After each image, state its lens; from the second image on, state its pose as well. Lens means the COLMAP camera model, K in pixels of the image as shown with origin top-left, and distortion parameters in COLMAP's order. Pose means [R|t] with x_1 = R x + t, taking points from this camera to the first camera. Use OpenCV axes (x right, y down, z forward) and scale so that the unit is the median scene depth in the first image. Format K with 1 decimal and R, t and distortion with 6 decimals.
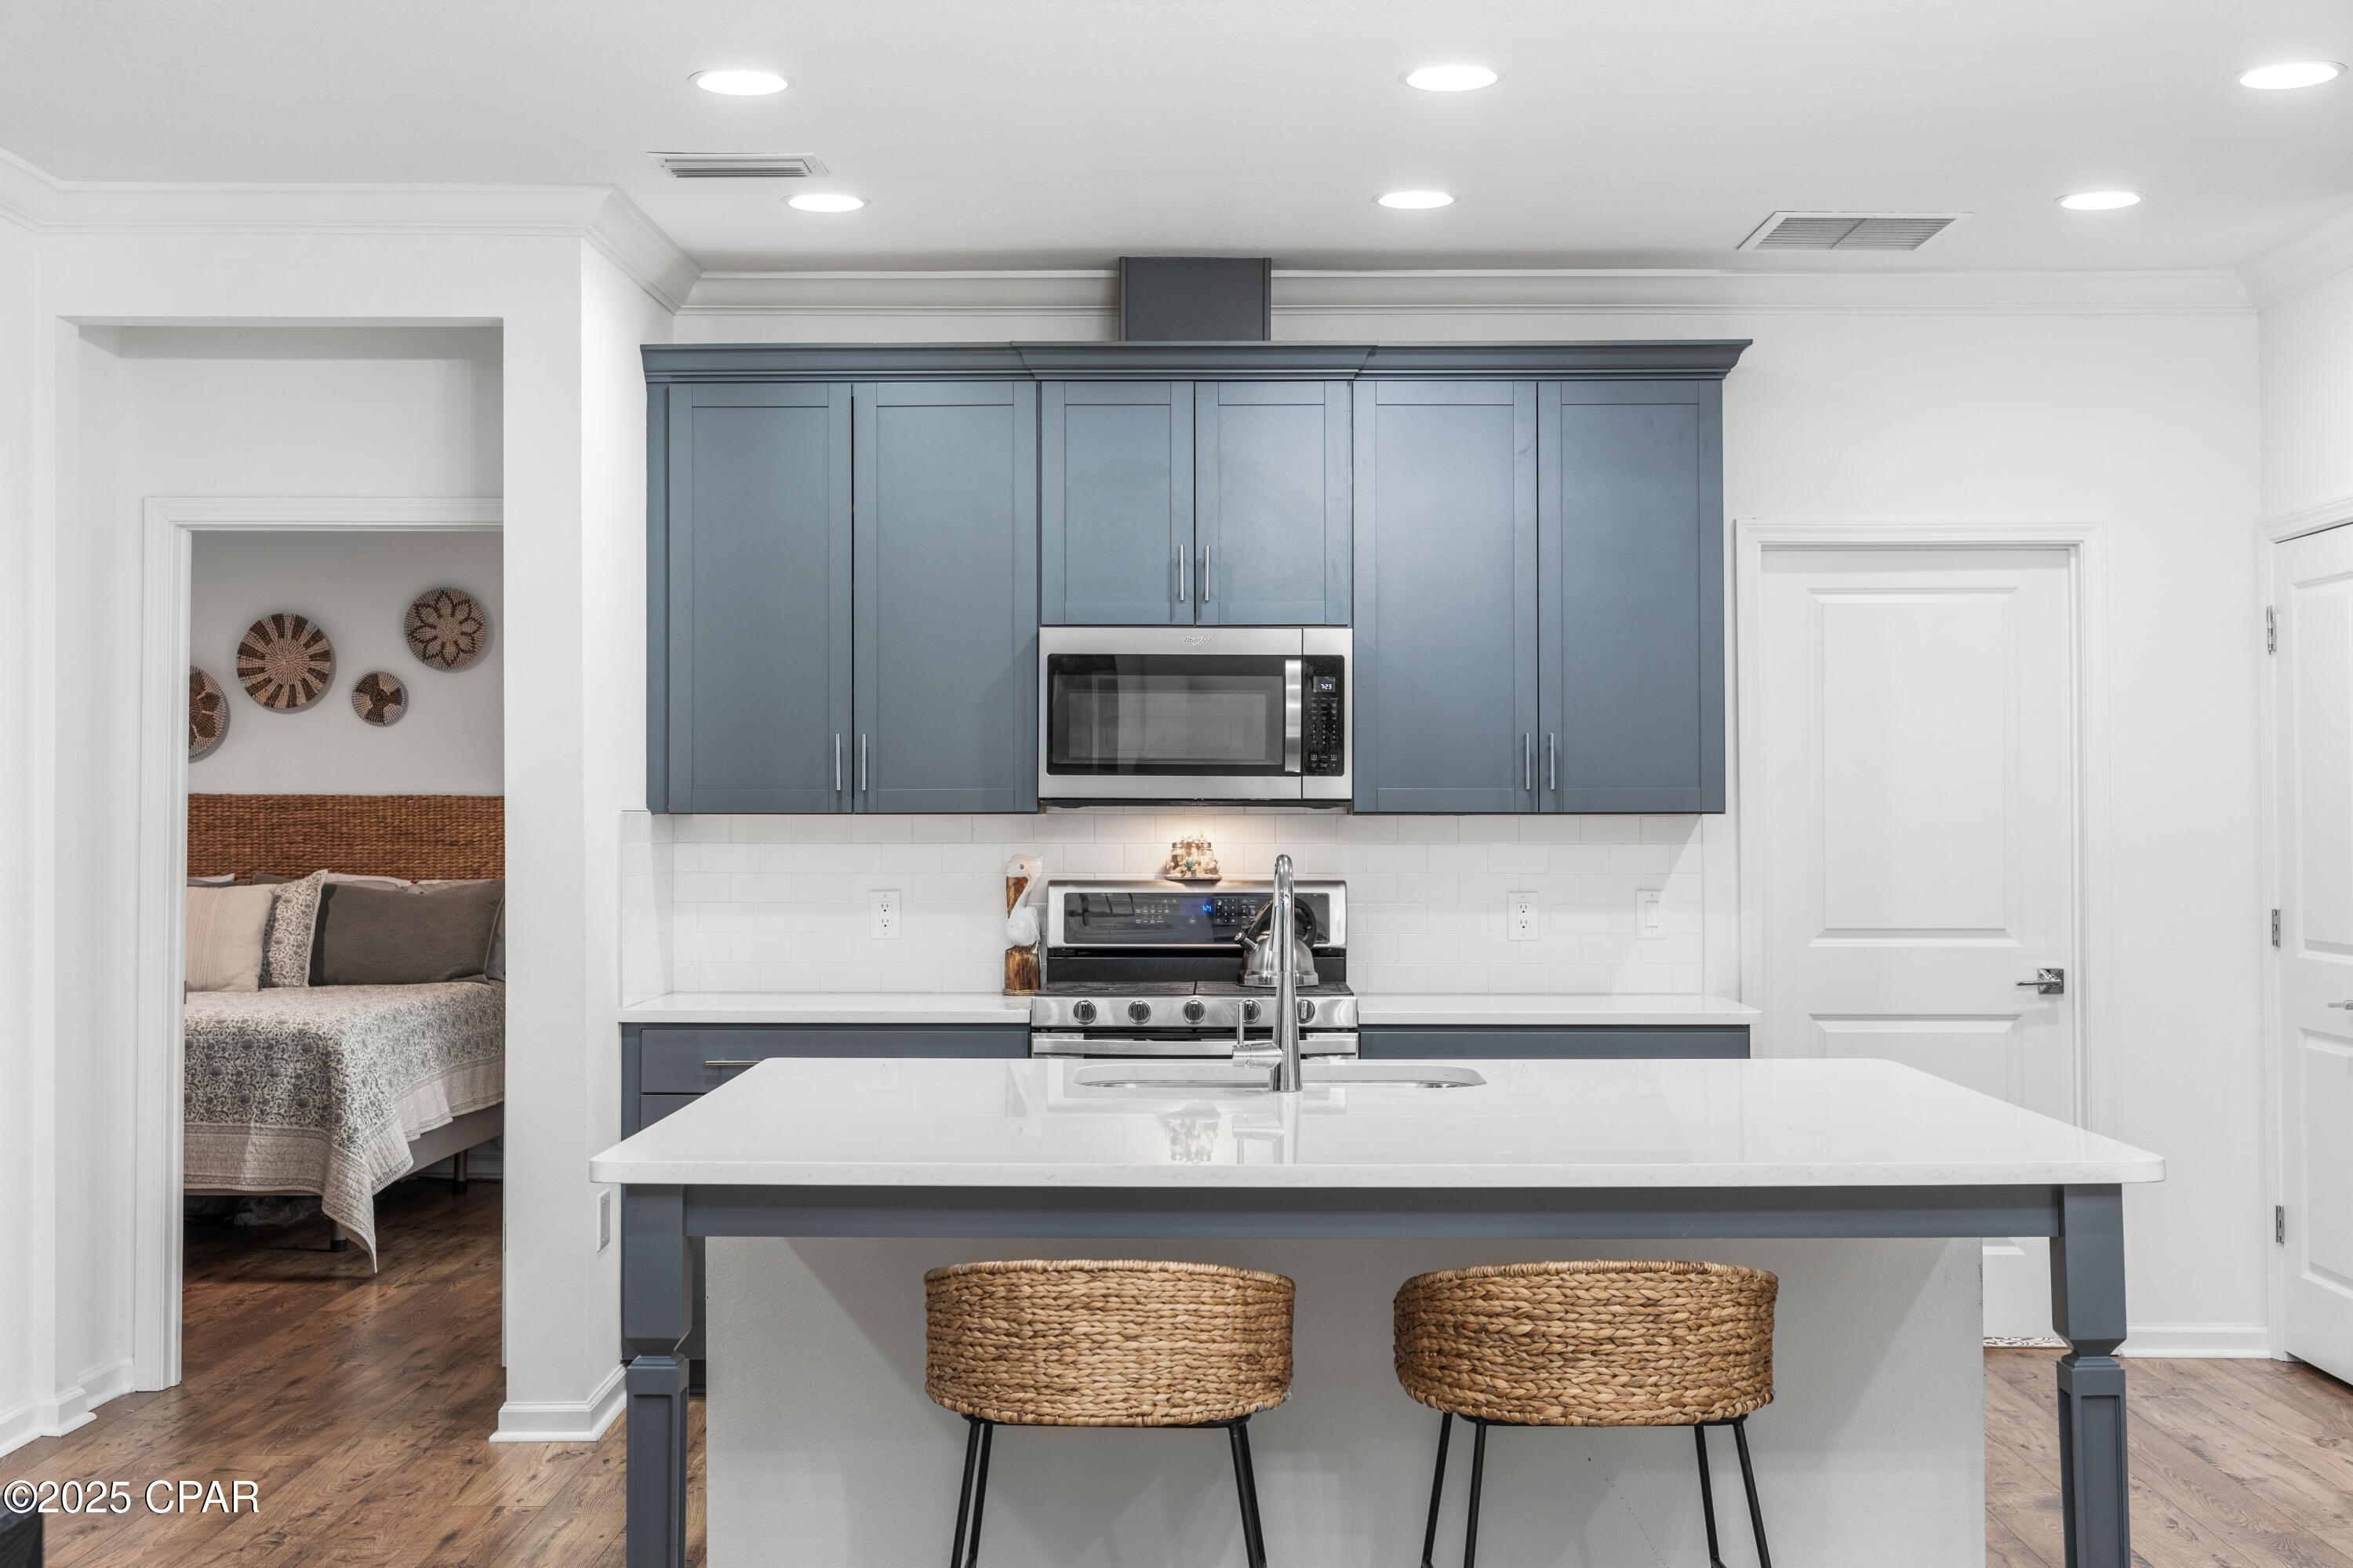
lens RADIAL K [[2859.9, 0, 1176.5], [0, 2859.9, 784.0], [0, 0, 1]] dist [-0.025390, 0.012662]
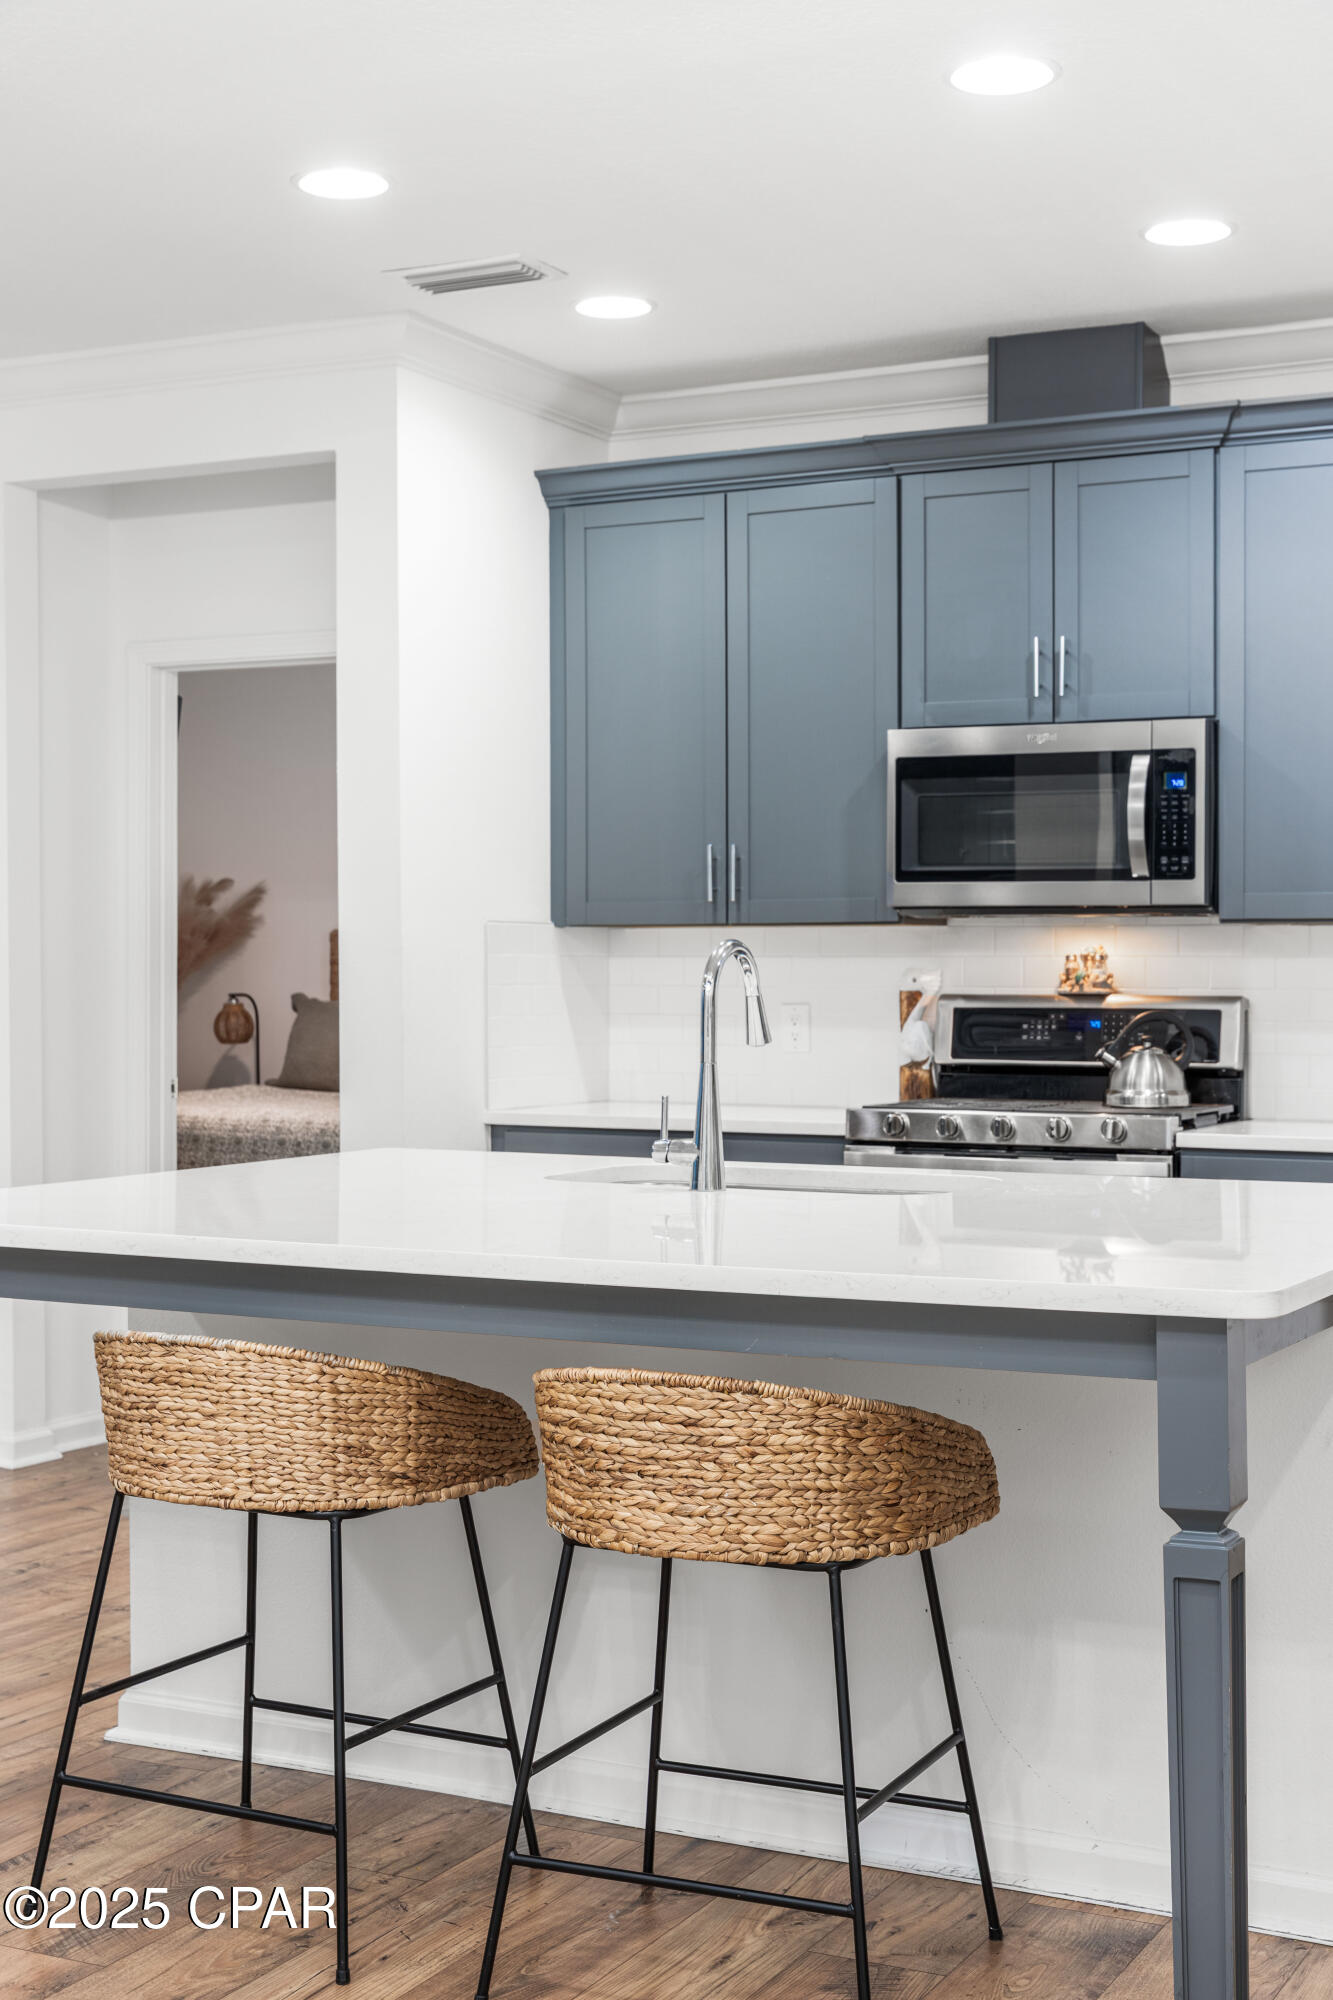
lens RADIAL K [[2683.4, 0, 667.1], [0, 2683.4, 1081.4], [0, 0, 1]] dist [-0.008858, -0.007655]
pose [[0.894407, 0.019475, -0.446829, 0.319765], [0.001653, 0.998901, 0.046845, 0.023199], [0.447251, -0.042637, 0.893392, 0.159575]]
